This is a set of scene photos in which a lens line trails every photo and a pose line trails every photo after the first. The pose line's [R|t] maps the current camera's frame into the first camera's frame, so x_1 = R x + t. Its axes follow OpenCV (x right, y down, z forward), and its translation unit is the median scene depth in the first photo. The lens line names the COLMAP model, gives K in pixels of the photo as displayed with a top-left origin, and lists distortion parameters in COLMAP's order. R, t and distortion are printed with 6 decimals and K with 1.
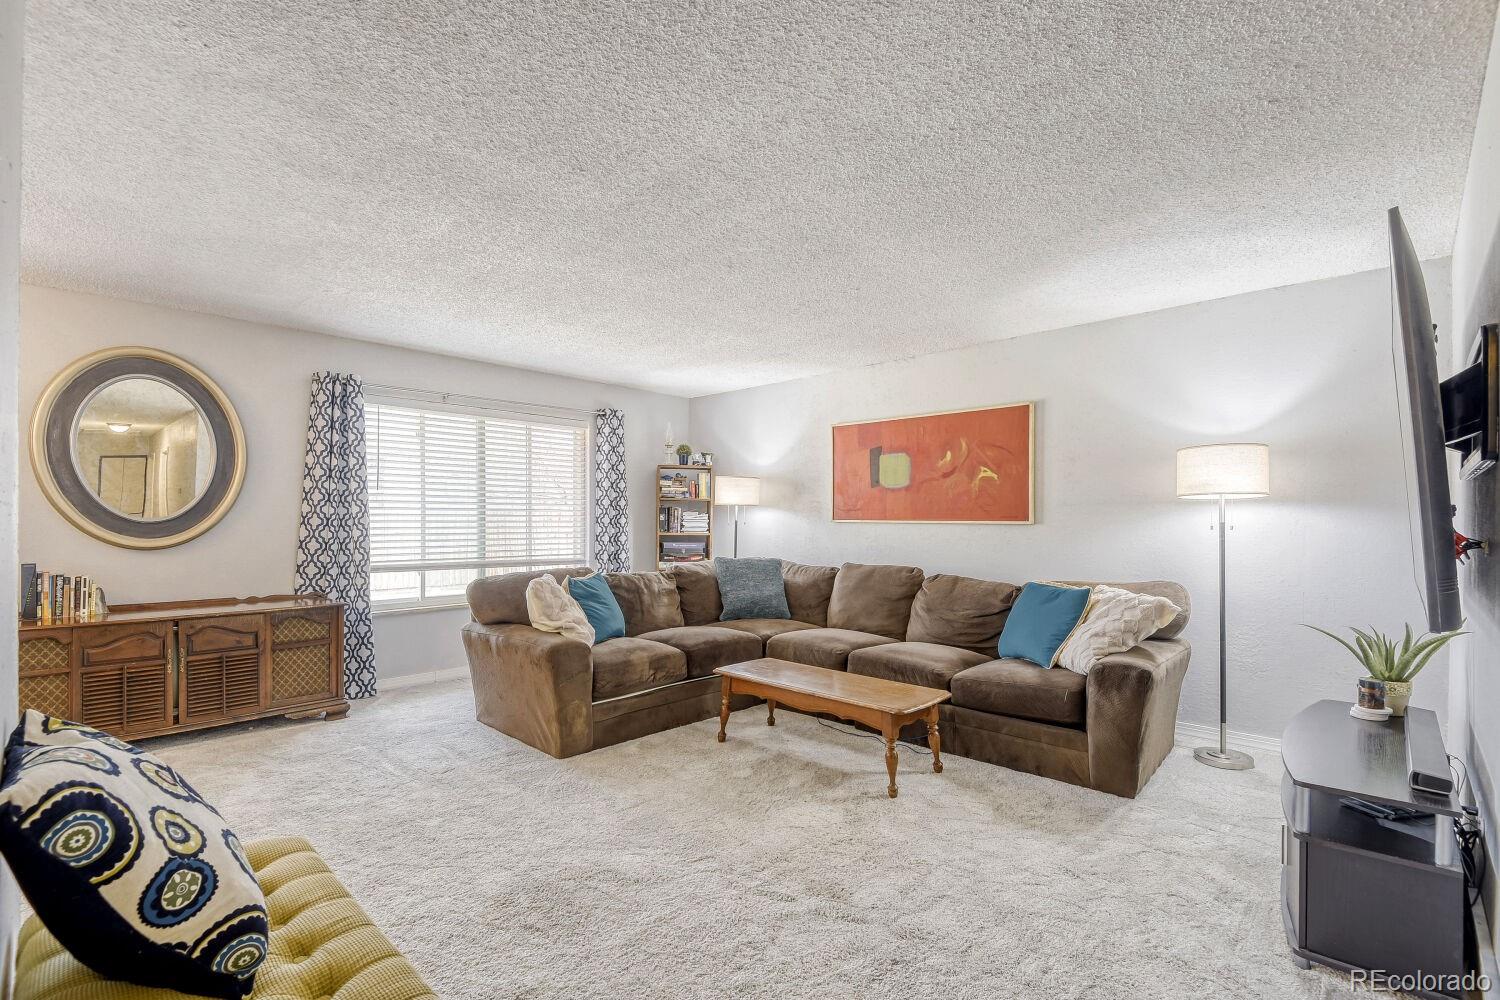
lens RADIAL K [[674.7, 0, 750.7], [0, 674.7, 521.3], [0, 0, 1]] dist [0.000575, 0.000023]
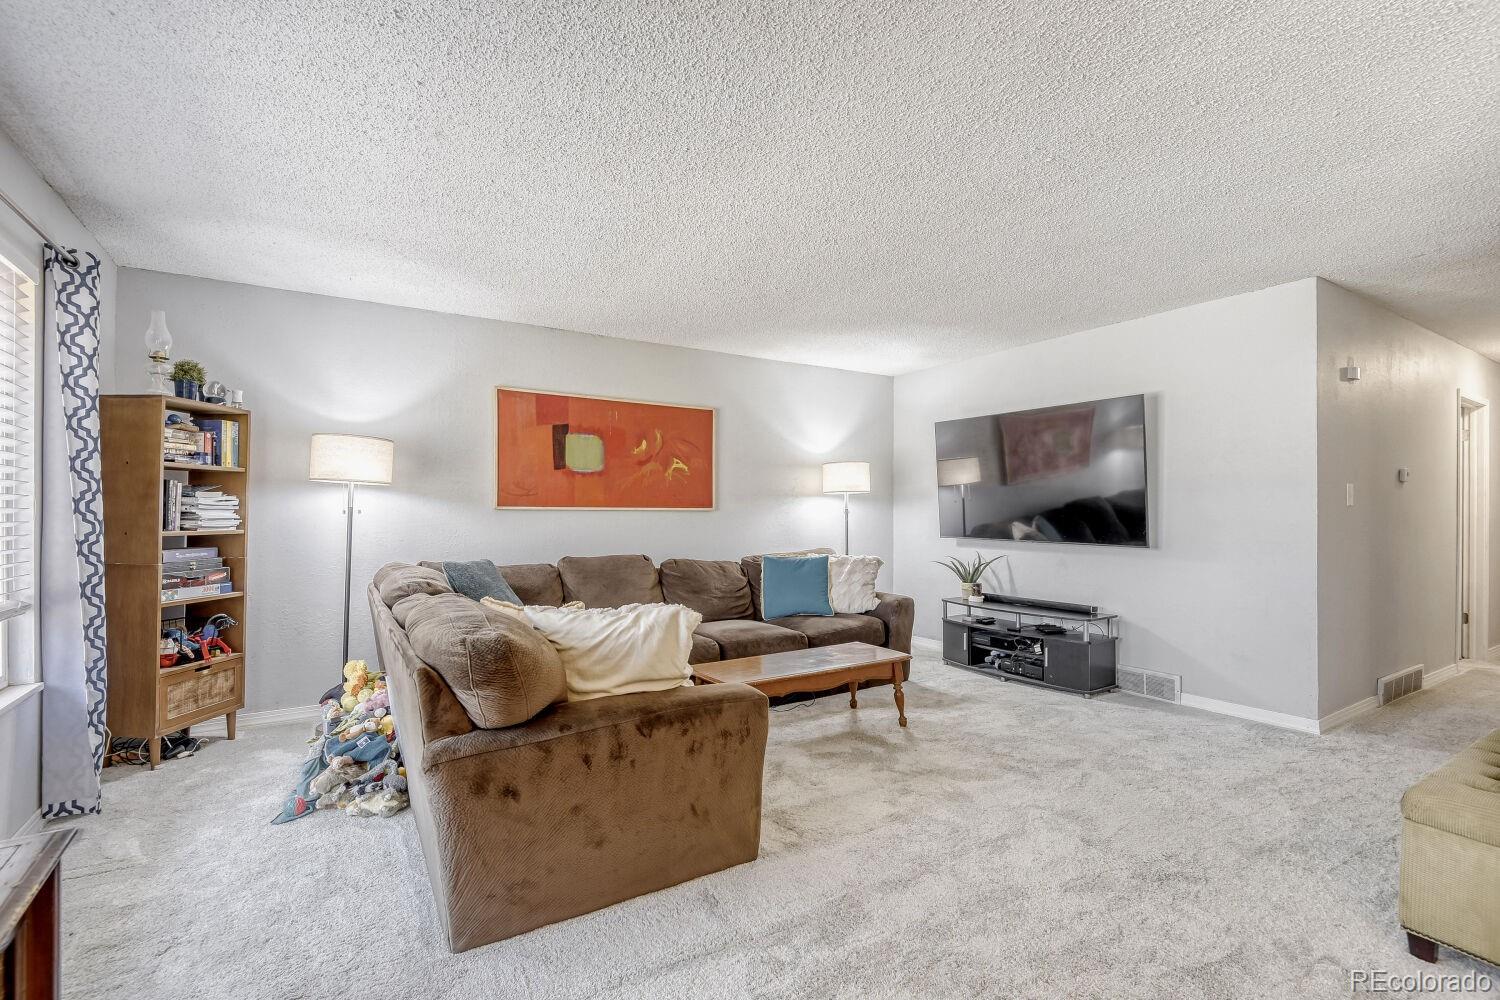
lens RADIAL K [[675.8, 0, 750.0], [0, 675.8, 500.0], [0, 0, 1]] dist [-0.001594, -0.000183]
pose [[0.235229, 0.007940, 0.971907, -0.625050], [-0.000685, 0.999968, -0.008004, -0.004182], [-0.971940, 0.001217, 0.235227, 0.561959]]
